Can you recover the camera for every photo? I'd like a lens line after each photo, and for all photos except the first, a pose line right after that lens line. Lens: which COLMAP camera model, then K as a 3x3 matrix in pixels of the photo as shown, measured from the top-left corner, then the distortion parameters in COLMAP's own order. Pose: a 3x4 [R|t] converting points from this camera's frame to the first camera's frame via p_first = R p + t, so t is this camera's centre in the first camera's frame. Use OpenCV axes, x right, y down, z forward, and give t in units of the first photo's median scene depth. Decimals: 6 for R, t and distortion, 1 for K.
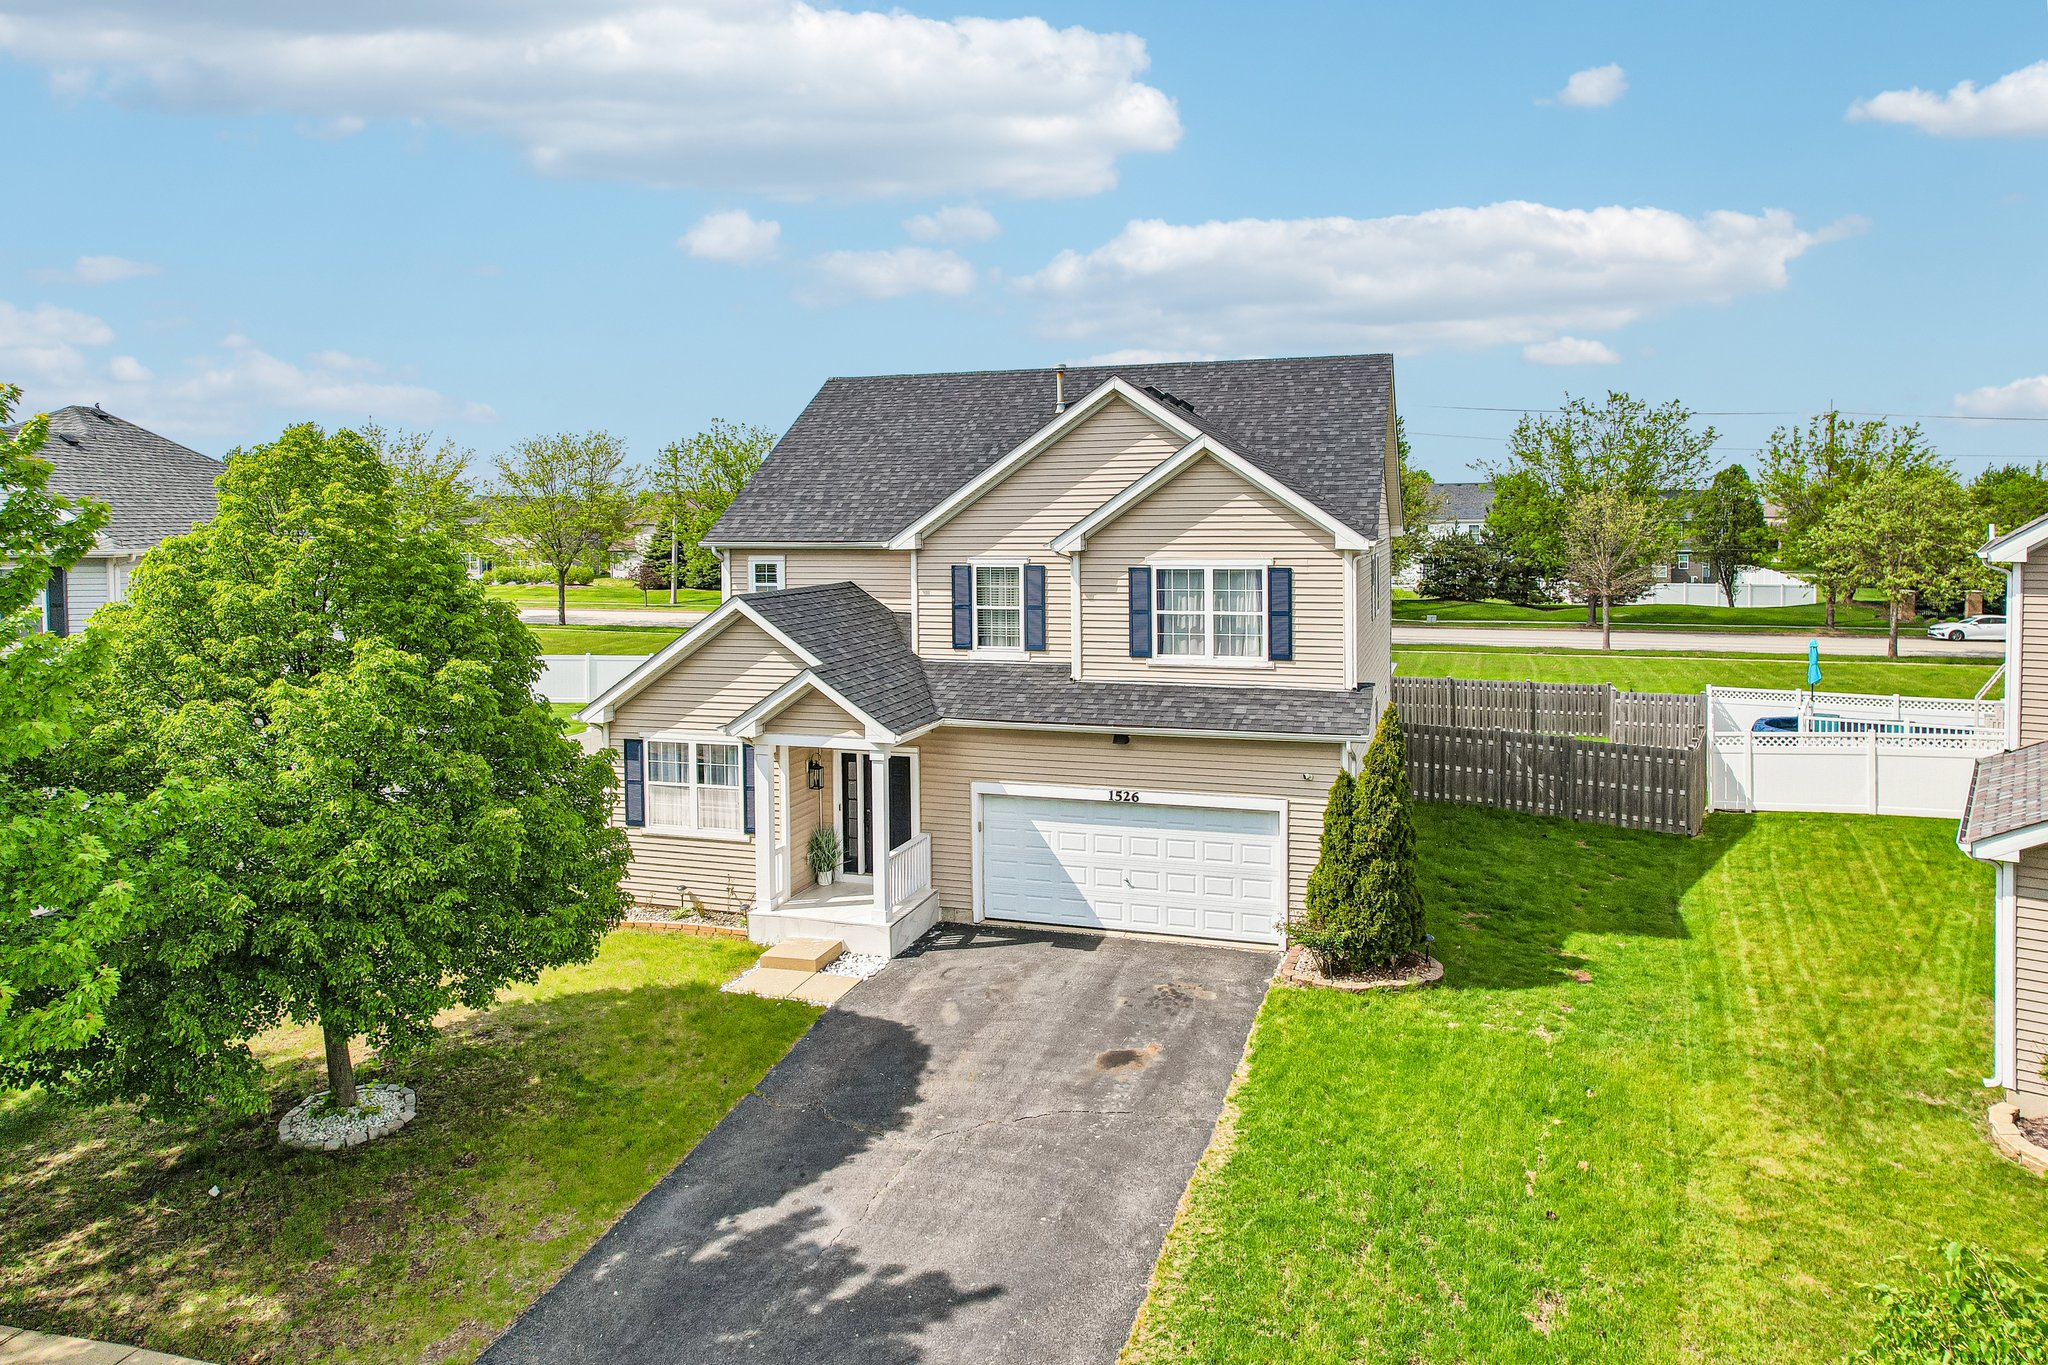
lens RADIAL K [[1233.7, 0, 1209.7], [0, 1233.7, 641.4], [0, 0, 1]] dist [0.014810, 0.007149]
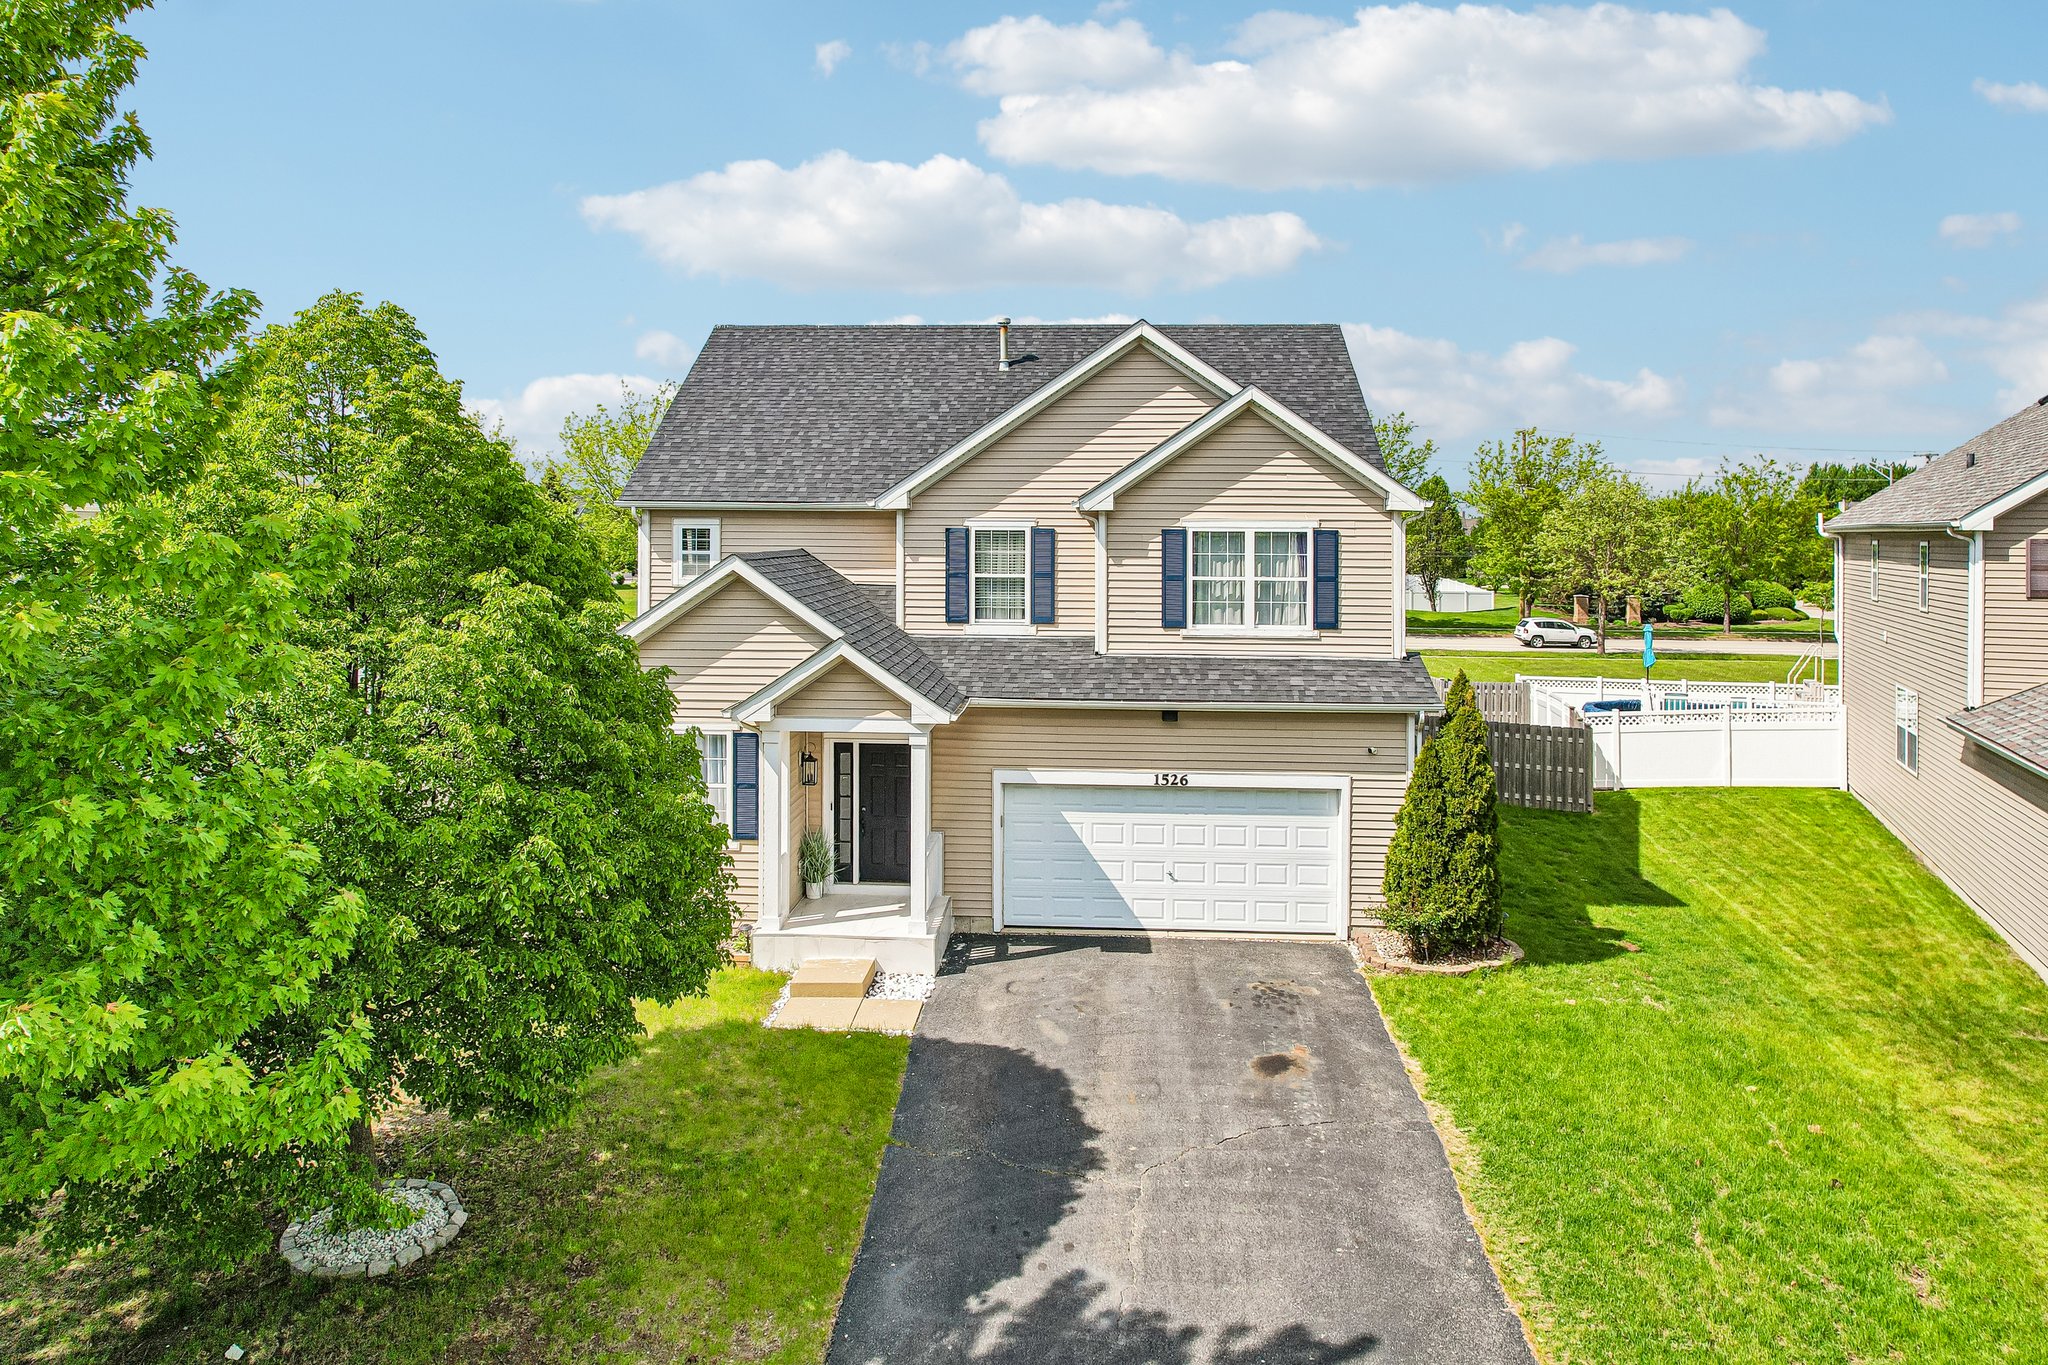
lens RADIAL K [[1233.7, 0, 1160.4], [0, 1233.7, 627.8], [0, 0, 1]] dist [0.014810, 0.007149]
pose [[0.974135, -0.008350, 0.225810, -0.293621], [0.013332, 0.999700, -0.020548, 0.033803], [-0.225571, 0.023027, 0.973955, 0.121198]]
